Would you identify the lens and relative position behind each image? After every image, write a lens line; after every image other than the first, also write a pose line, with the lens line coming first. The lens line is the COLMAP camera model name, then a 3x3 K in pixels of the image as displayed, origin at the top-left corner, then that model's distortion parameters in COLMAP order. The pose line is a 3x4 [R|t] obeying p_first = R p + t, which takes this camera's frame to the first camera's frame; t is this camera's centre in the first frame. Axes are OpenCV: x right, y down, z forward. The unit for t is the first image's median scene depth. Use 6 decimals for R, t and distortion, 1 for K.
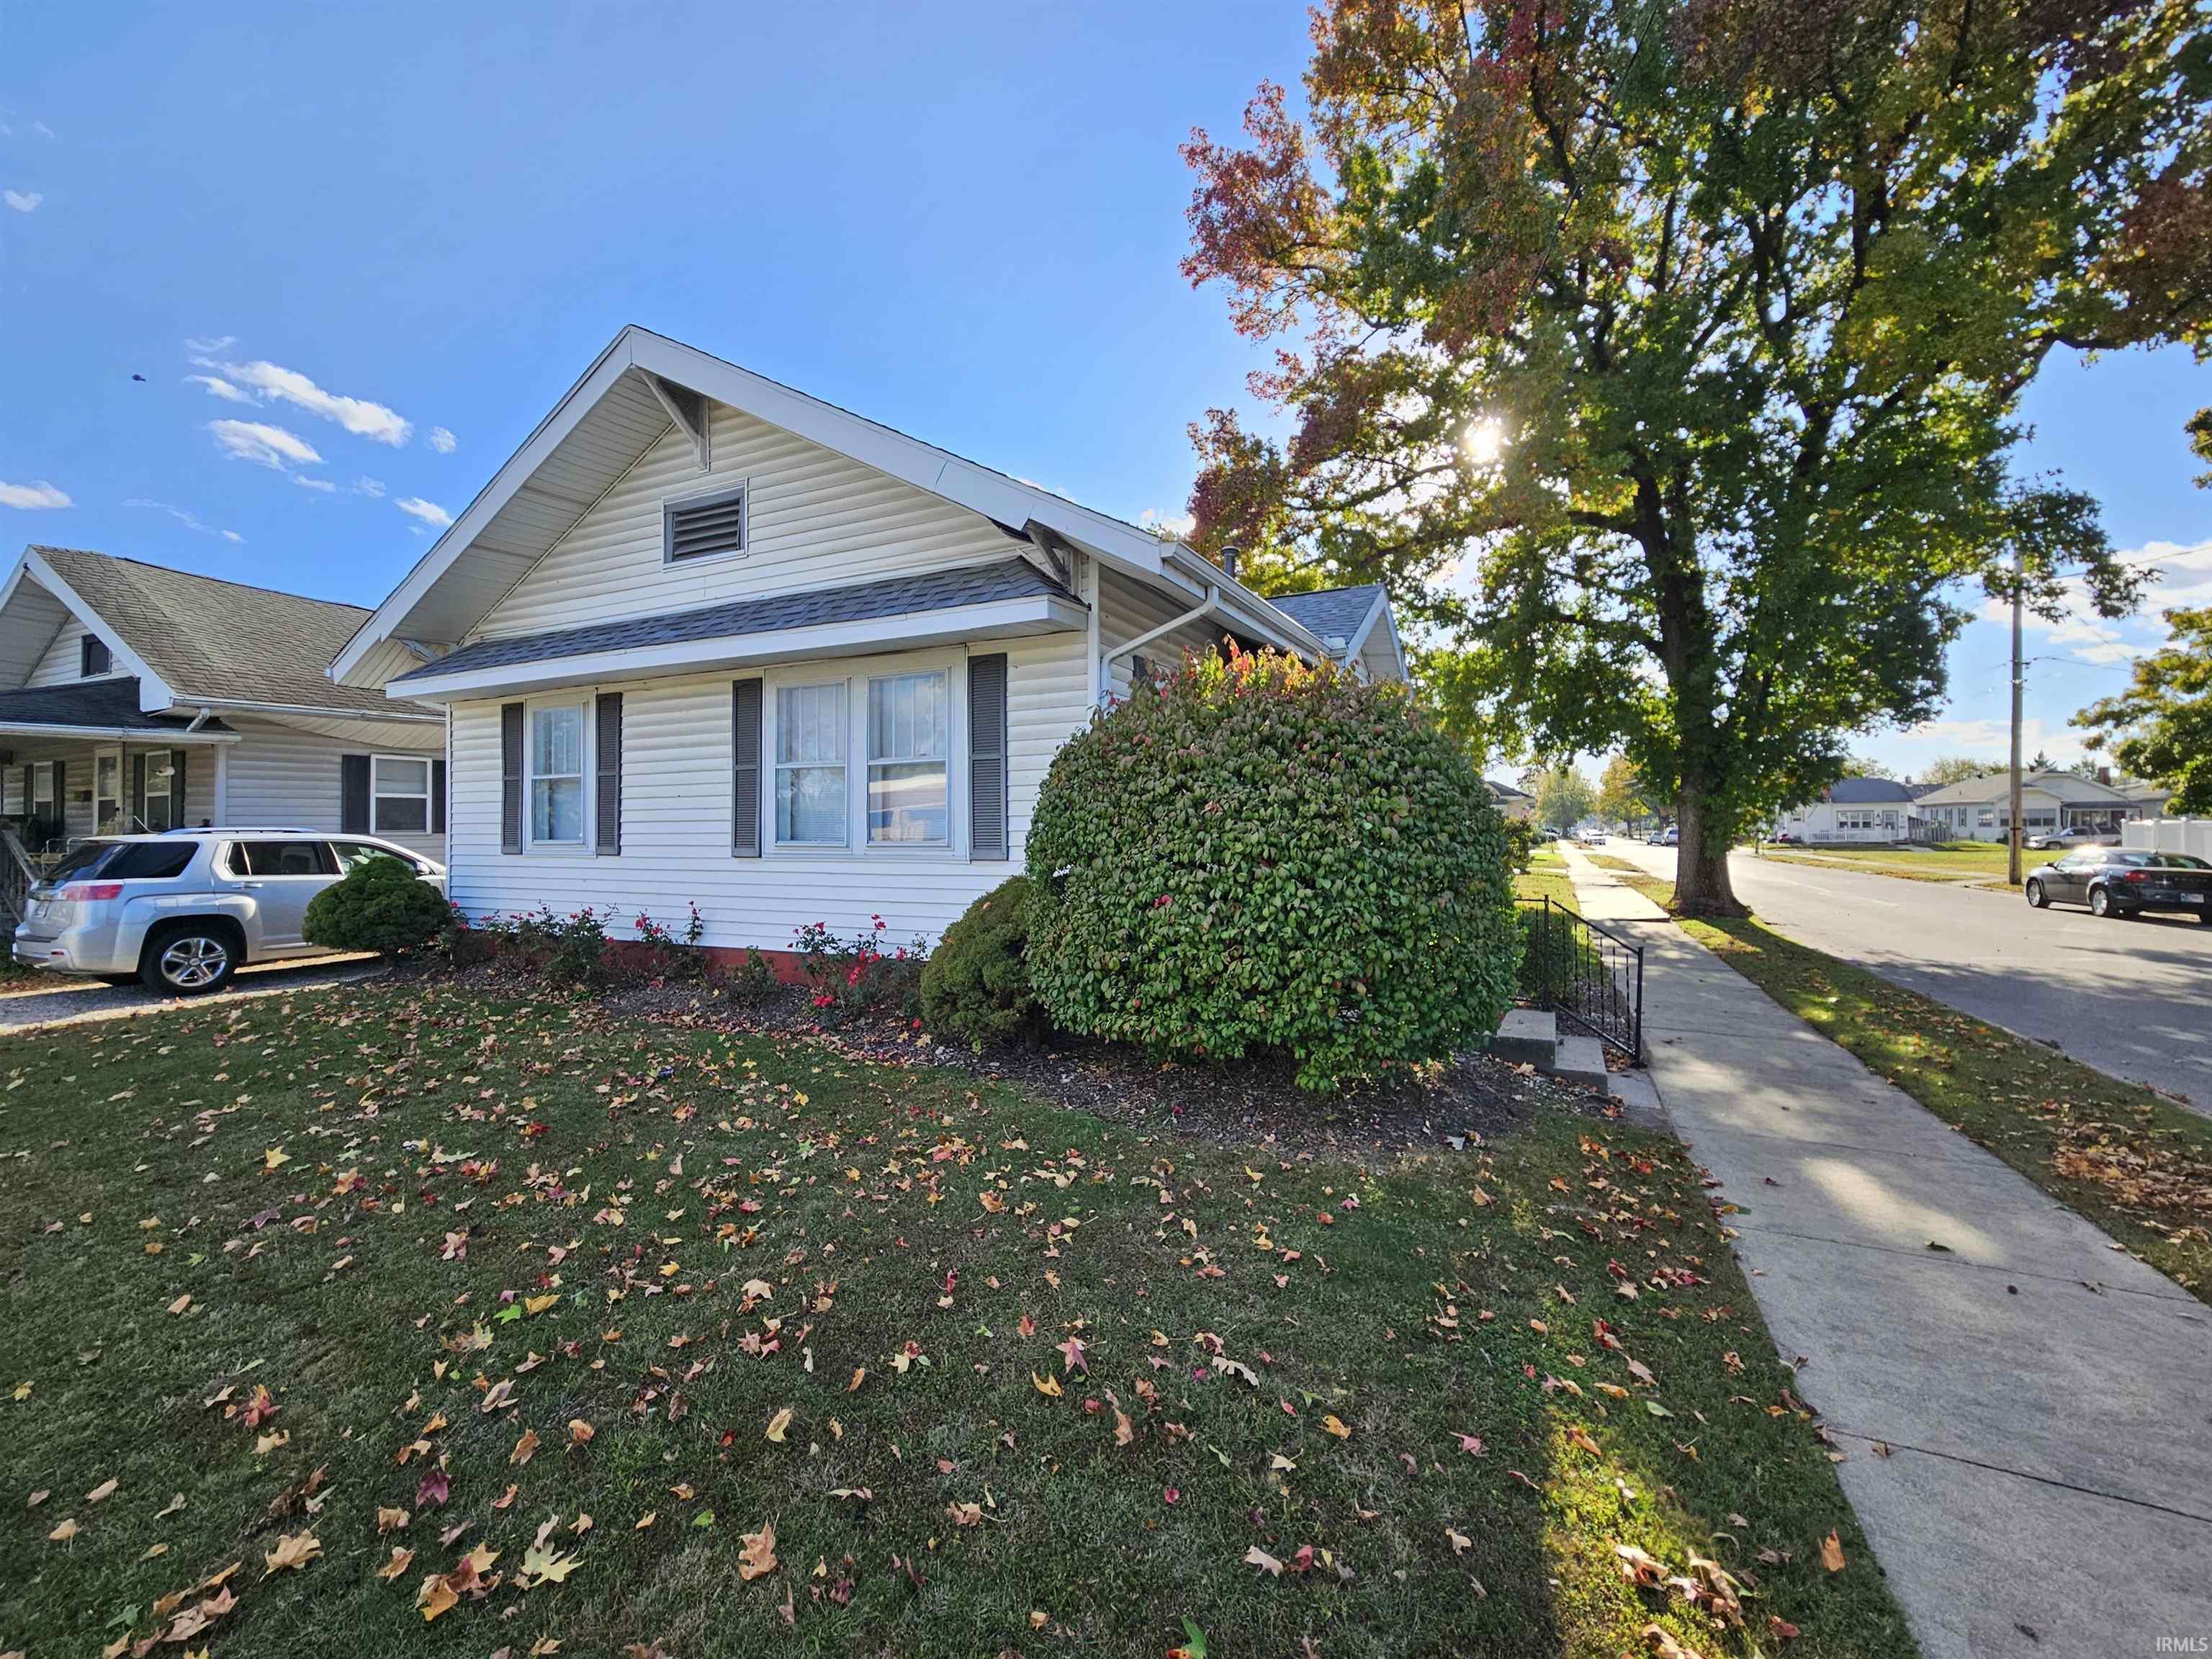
lens RADIAL K [[914.3, 0, 1110.6], [0, 914.3, 819.9], [0, 0, 1]] dist [0.003442, 0.000359]
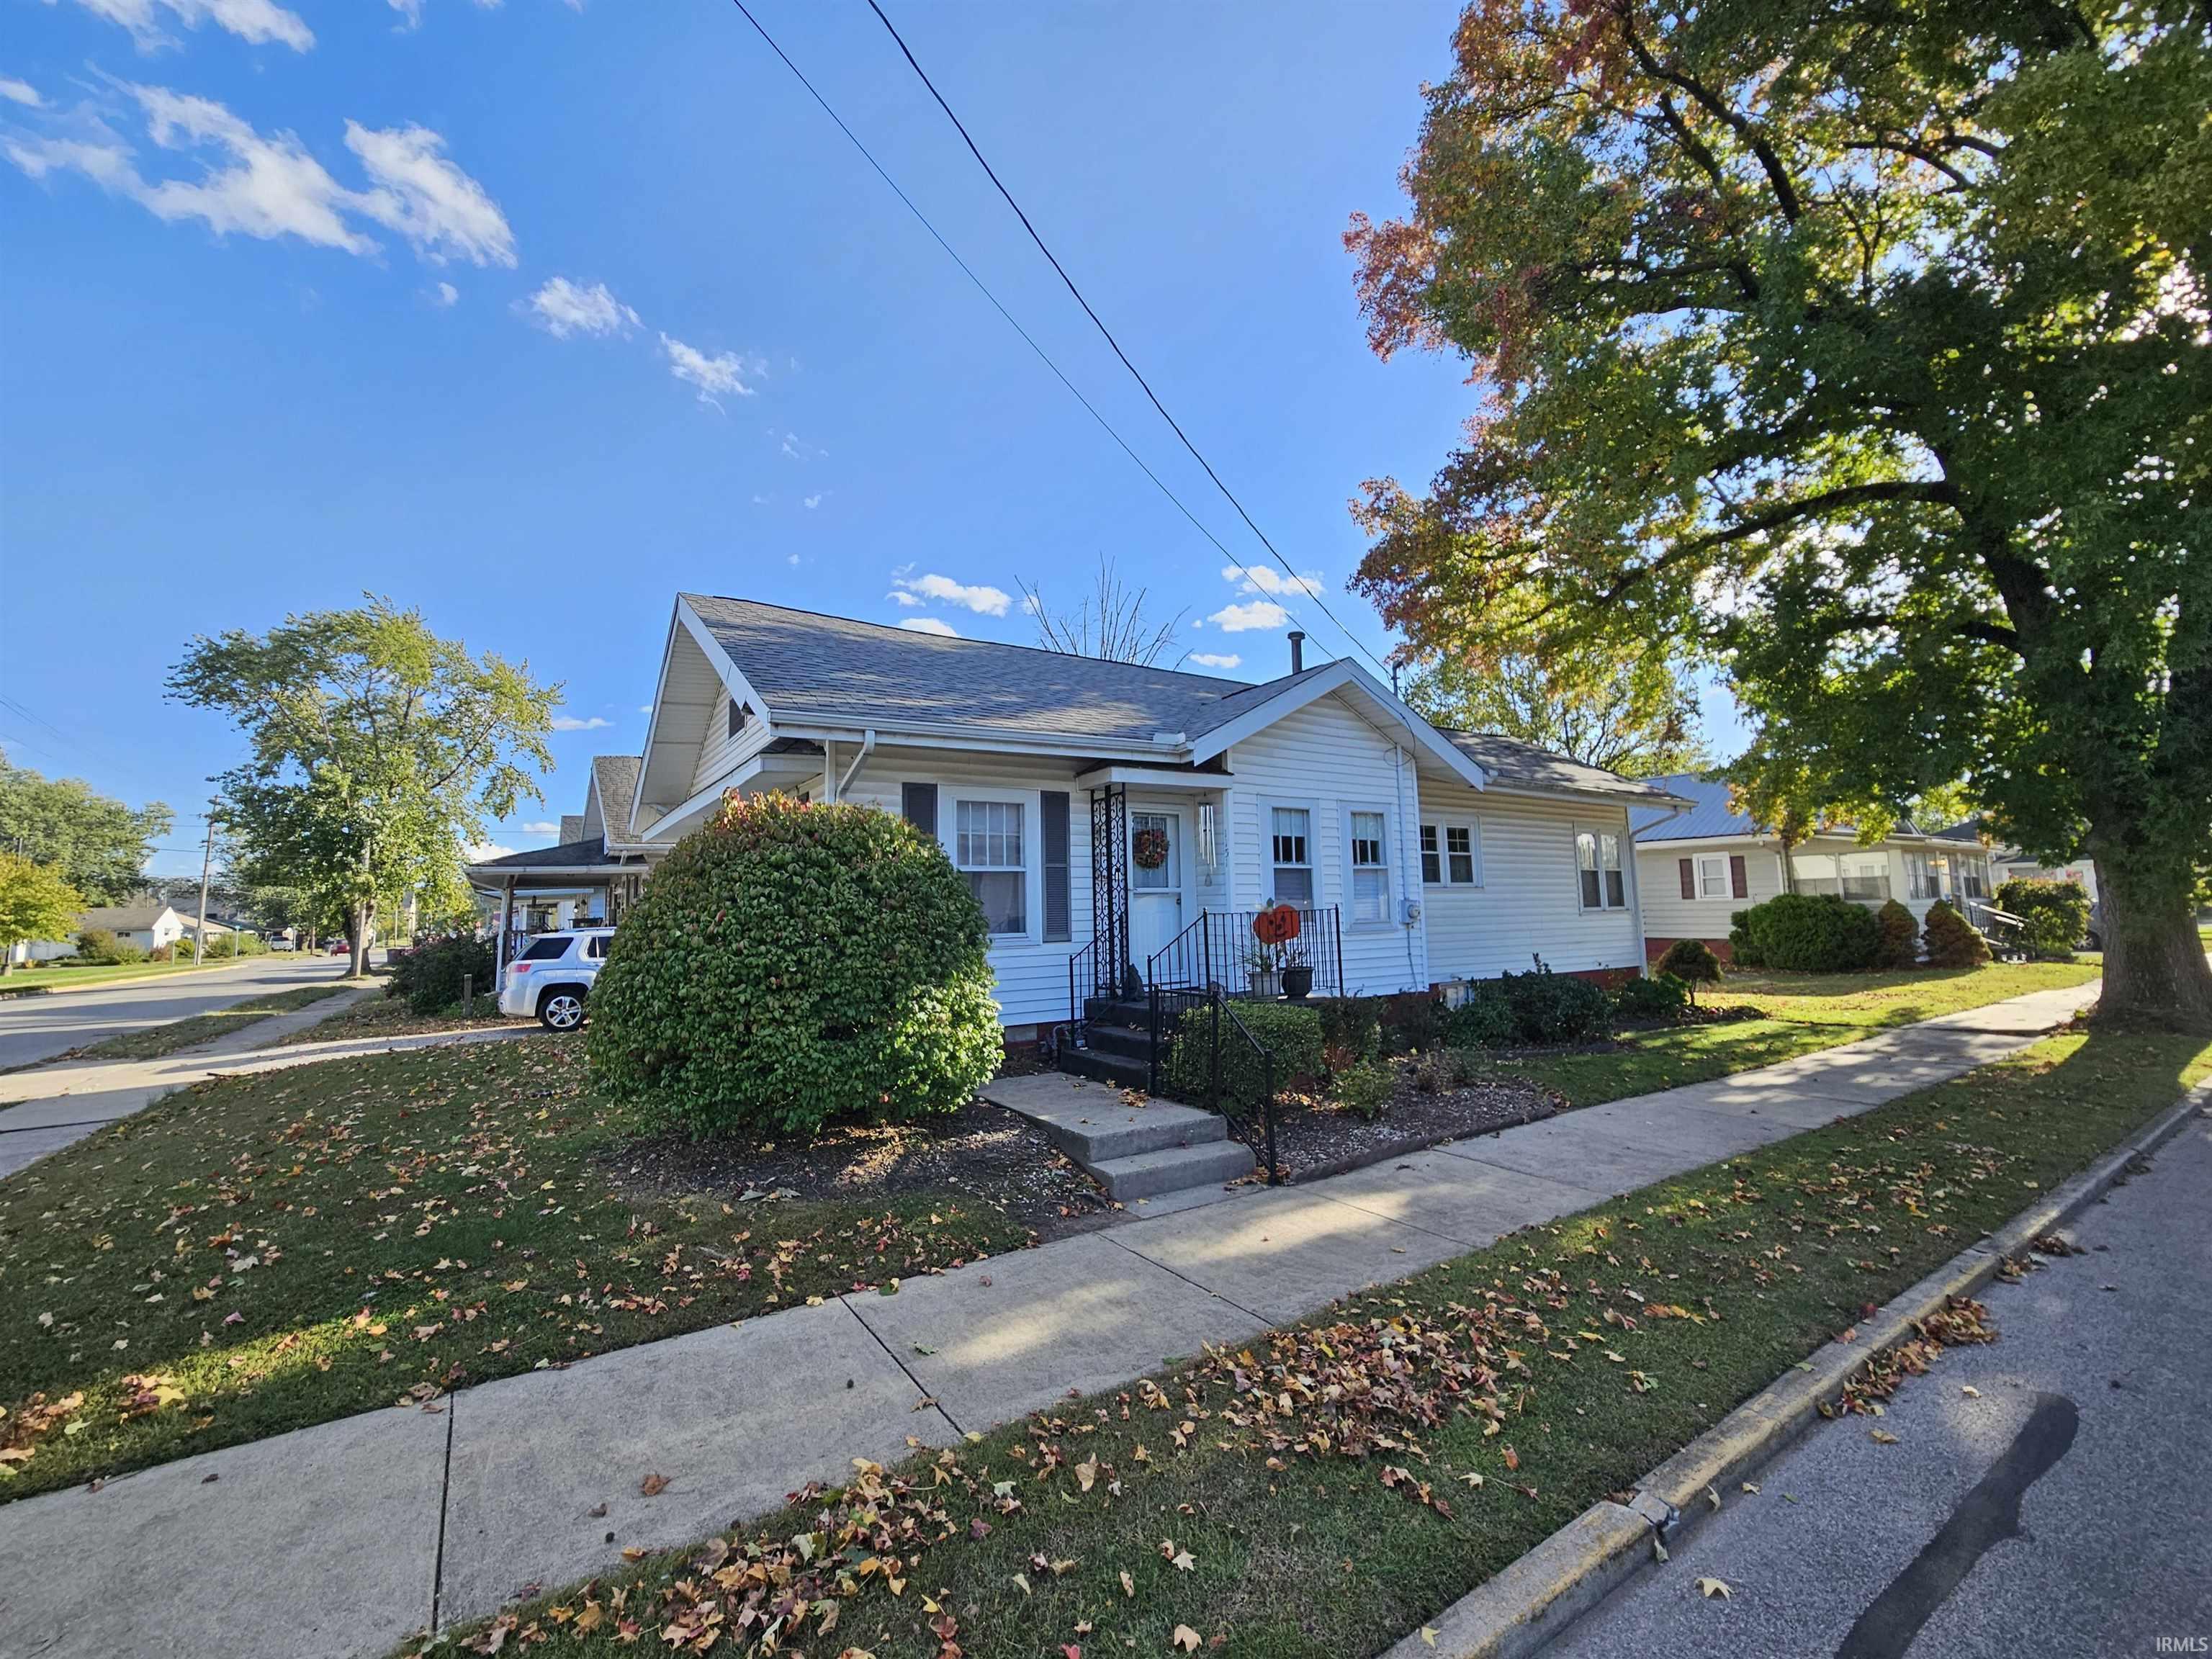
lens RADIAL K [[914.3, 0, 1110.6], [0, 914.3, 819.9], [0, 0, 1]] dist [0.003442, 0.000359]
pose [[0.860644, -0.069141, -0.504491, 0.679401], [0.024903, 0.995268, -0.093919, -0.006684], [0.508598, 0.068267, 0.858294, 0.081956]]
